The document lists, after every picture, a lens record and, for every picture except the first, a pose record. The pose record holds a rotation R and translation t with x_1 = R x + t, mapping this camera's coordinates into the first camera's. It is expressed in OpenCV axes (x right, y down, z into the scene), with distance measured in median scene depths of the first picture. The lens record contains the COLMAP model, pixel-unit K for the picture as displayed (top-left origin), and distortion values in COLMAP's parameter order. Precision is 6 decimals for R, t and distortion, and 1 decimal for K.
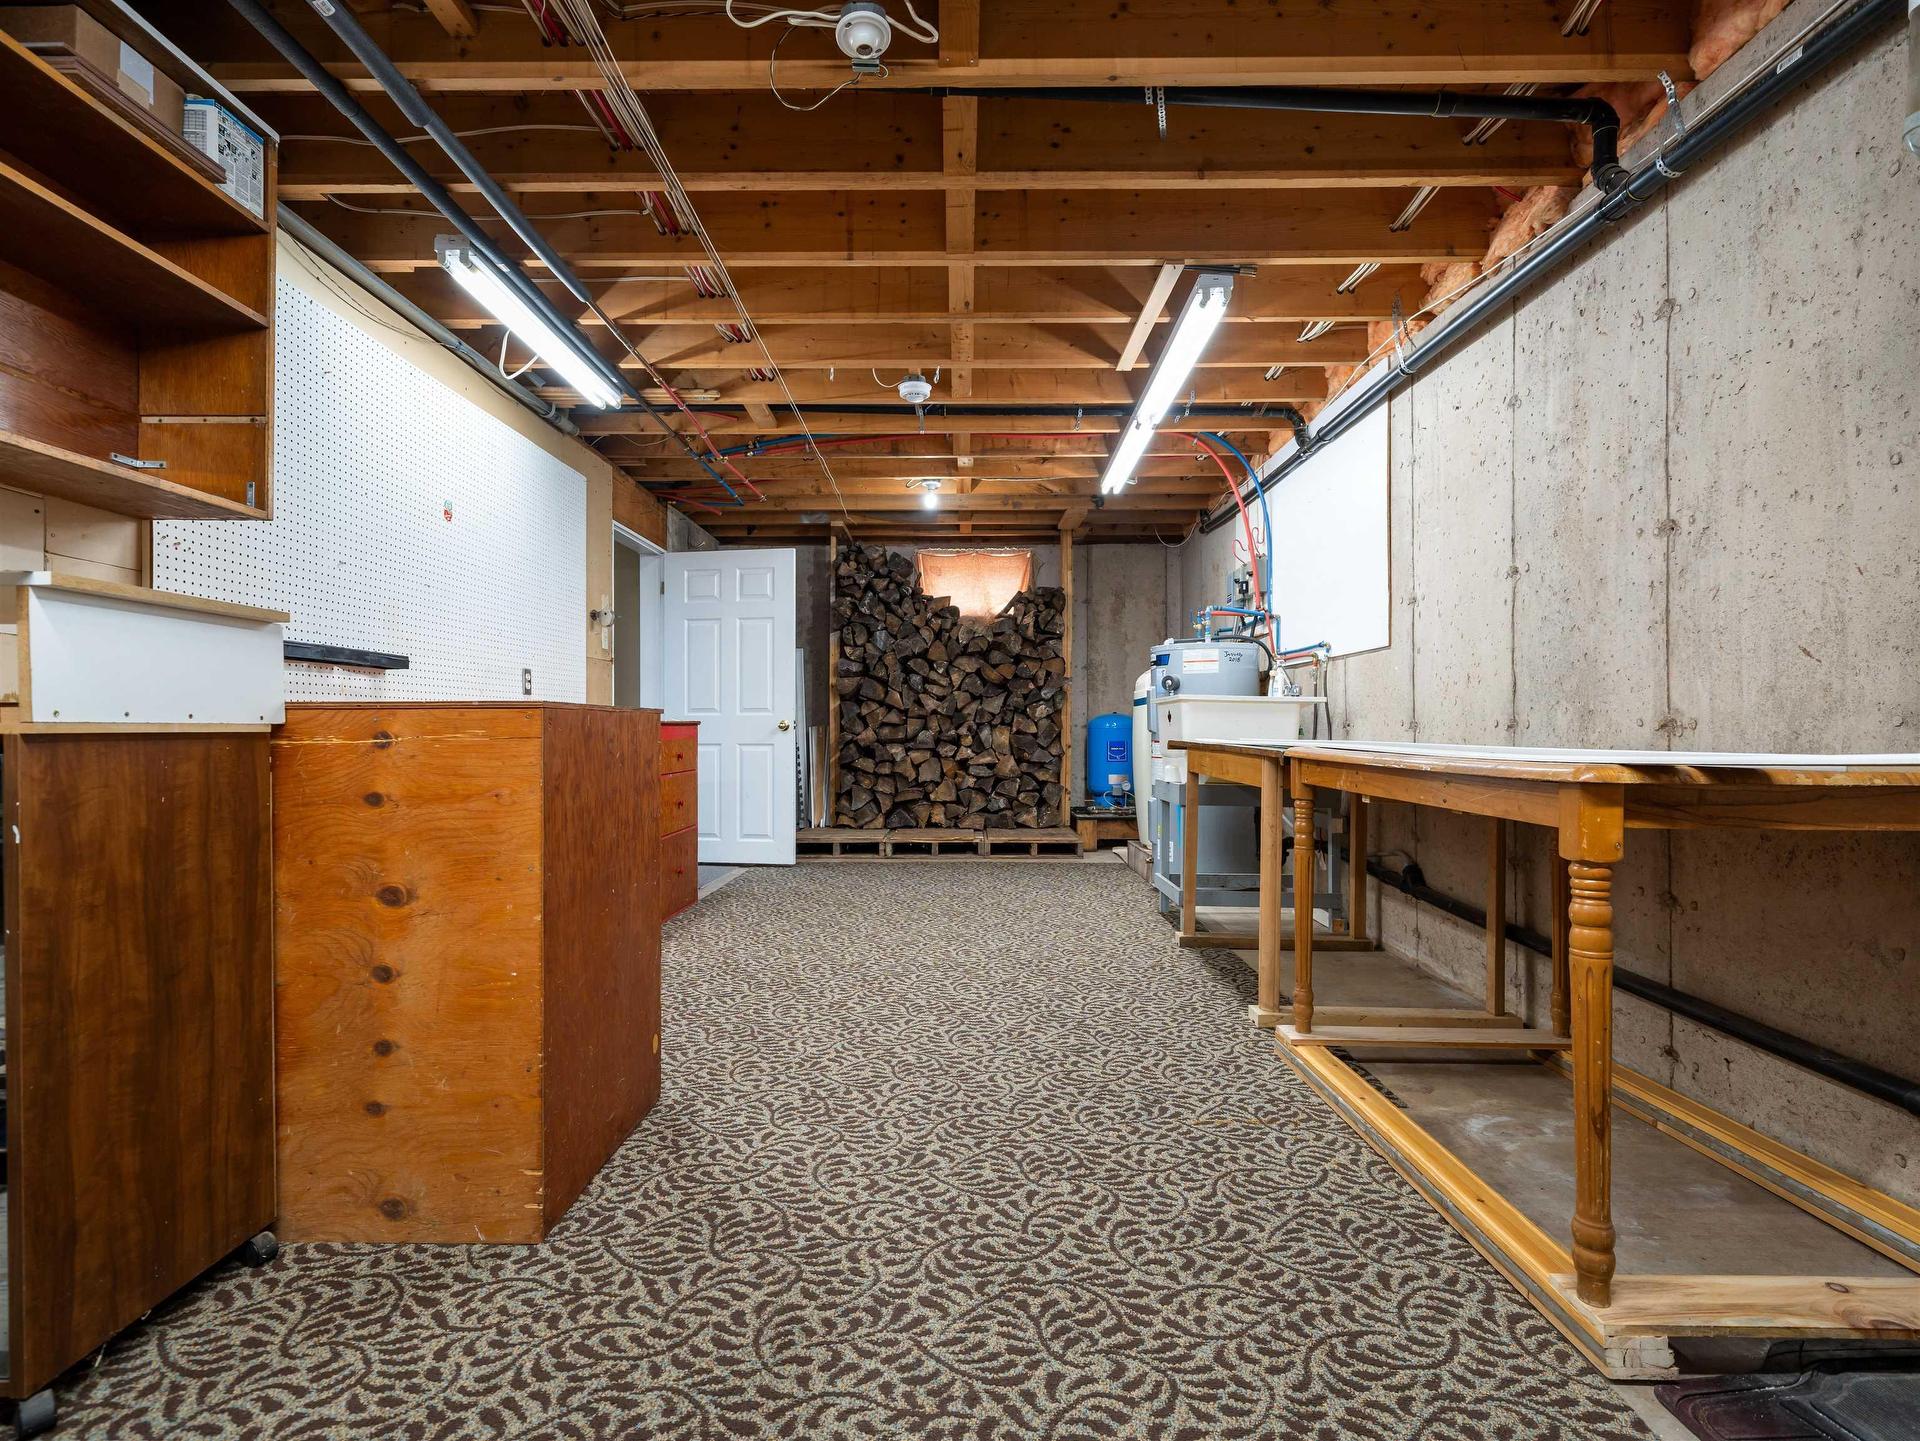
lens RADIAL K [[913.1, 0, 962.8], [0, 913.1, 726.8], [0, 0, 1]] dist [0.007427, -0.001875]
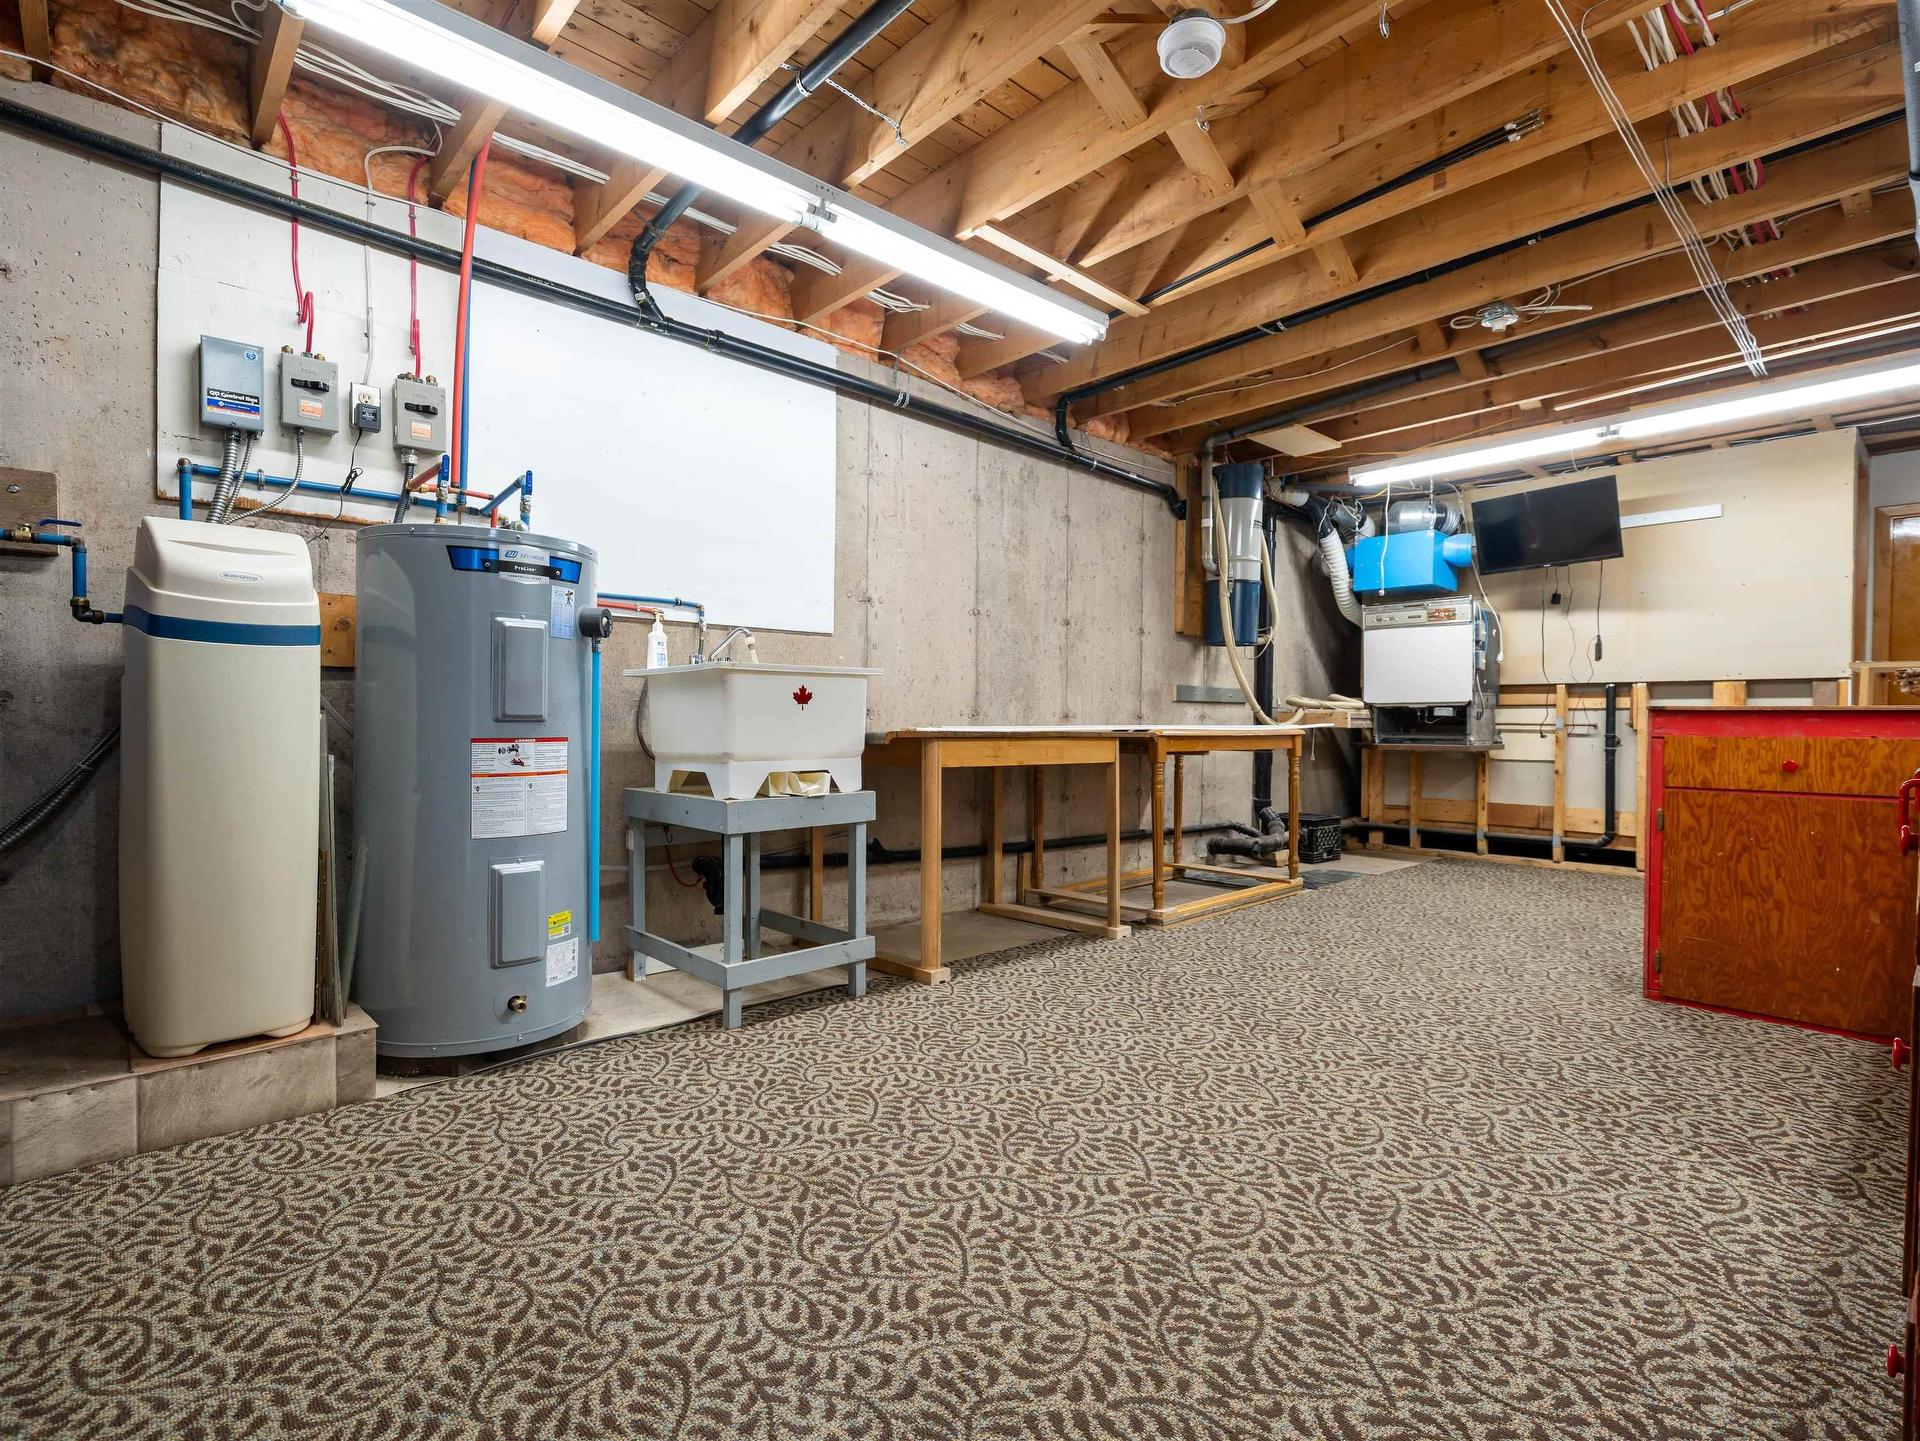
lens RADIAL K [[913.1, 0, 933.3], [0, 913.1, 700.5], [0, 0, 1]] dist [0.007427, -0.001875]
pose [[-0.676738, 0.018018, 0.736004, -0.288538], [-0.000730, 0.999684, -0.025145, 0.007763], [-0.736224, -0.017554, -0.676510, 1.340345]]
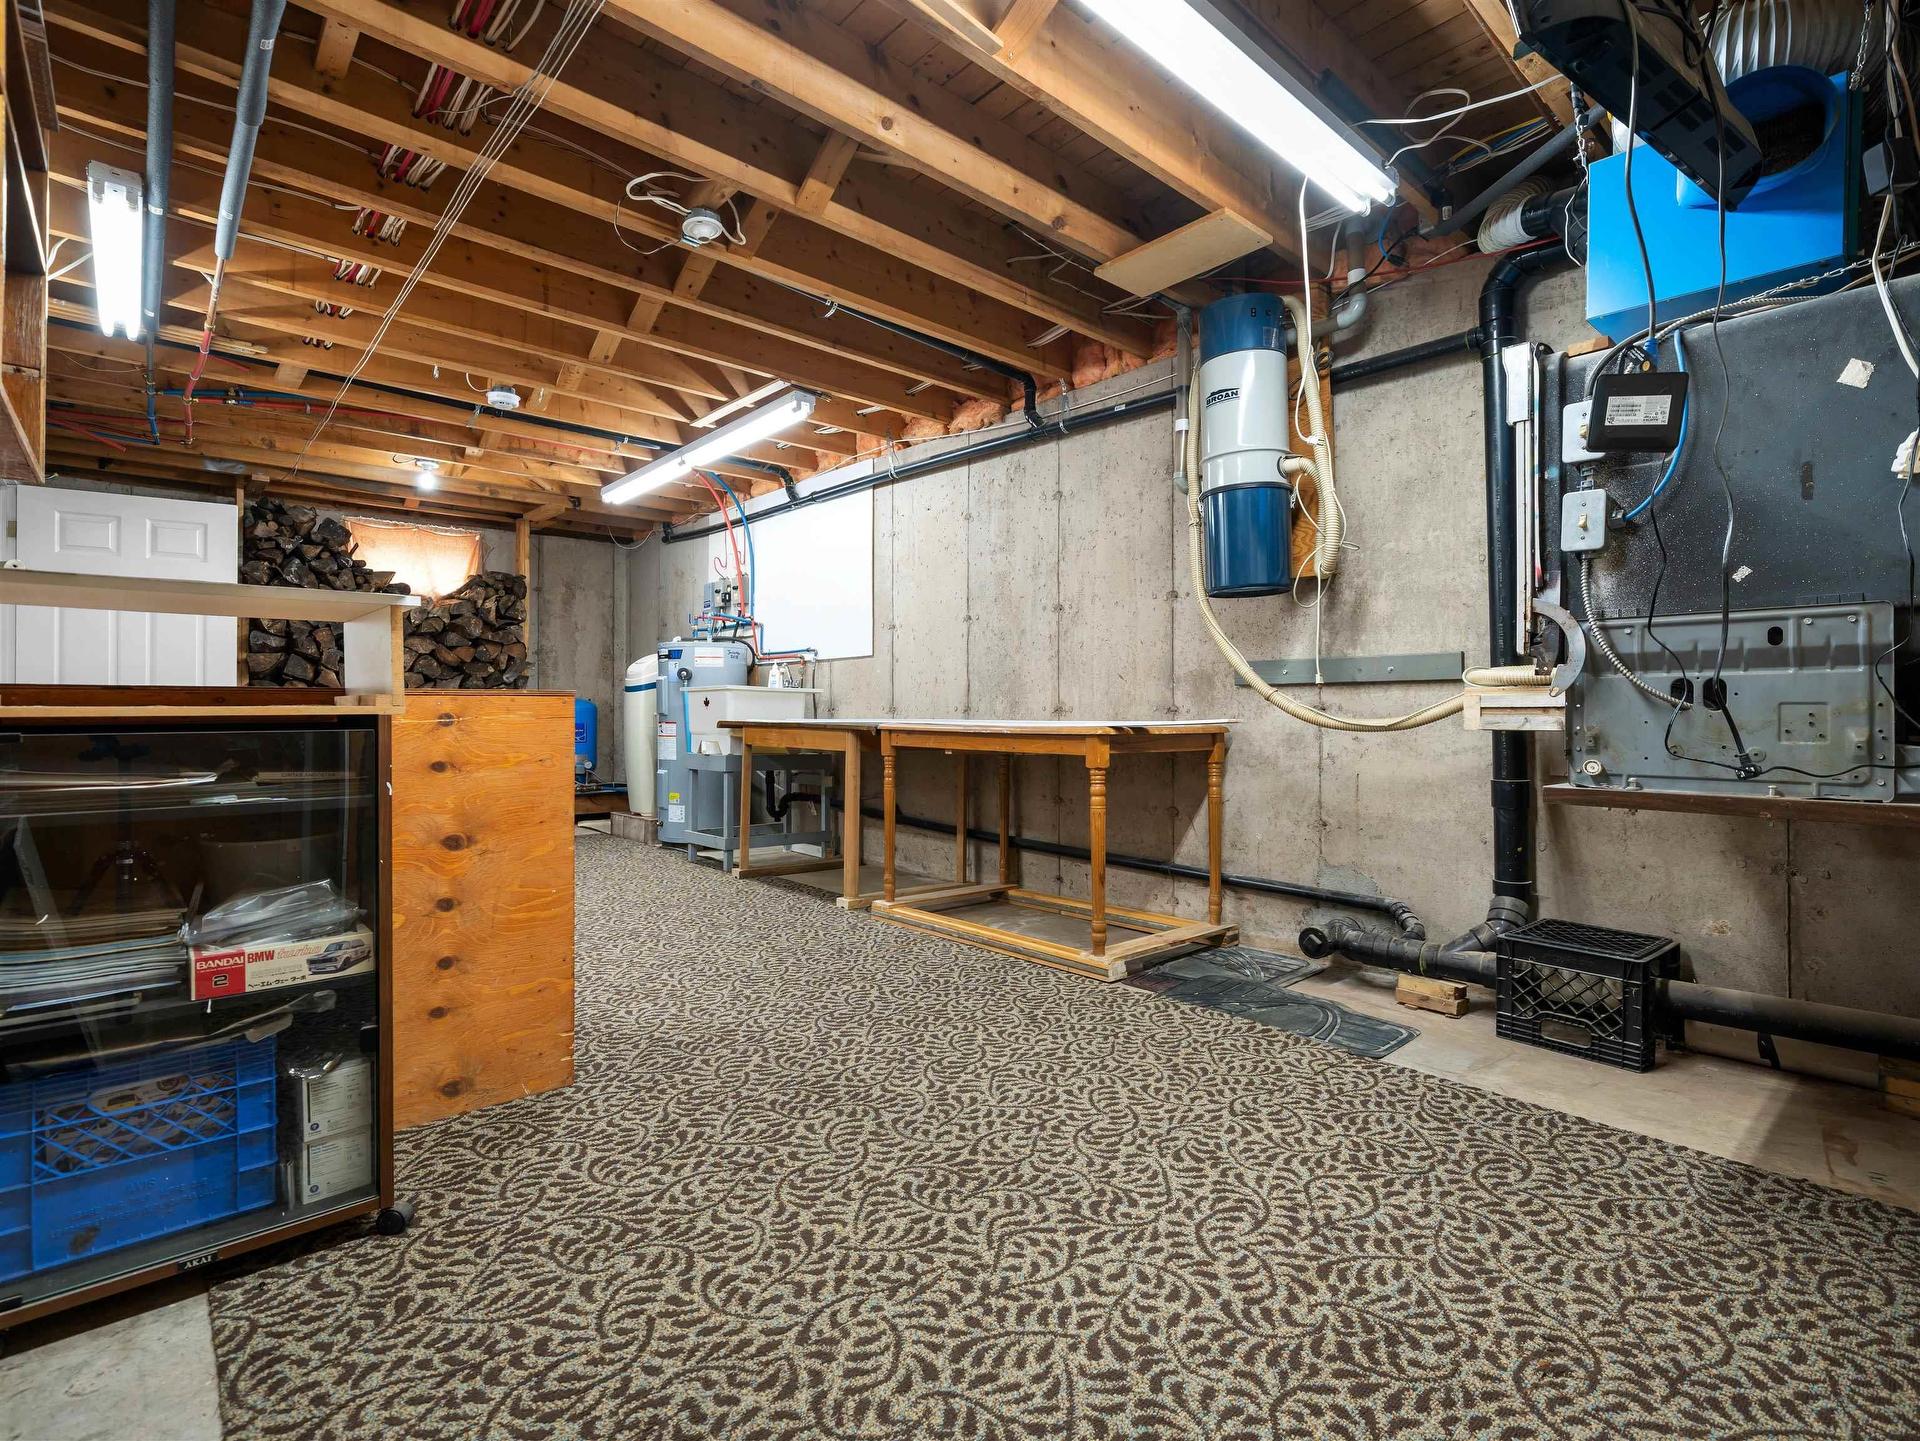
lens RADIAL K [[913.1, 0, 939.8], [0, 913.1, 712.3], [0, 0, 1]] dist [0.007427, -0.001875]
pose [[0.752192, 0.000327, 0.658944, -0.353398], [-0.001978, 0.999996, 0.001761, 0.000266], [-0.658941, -0.002629, 0.752190, -0.148222]]
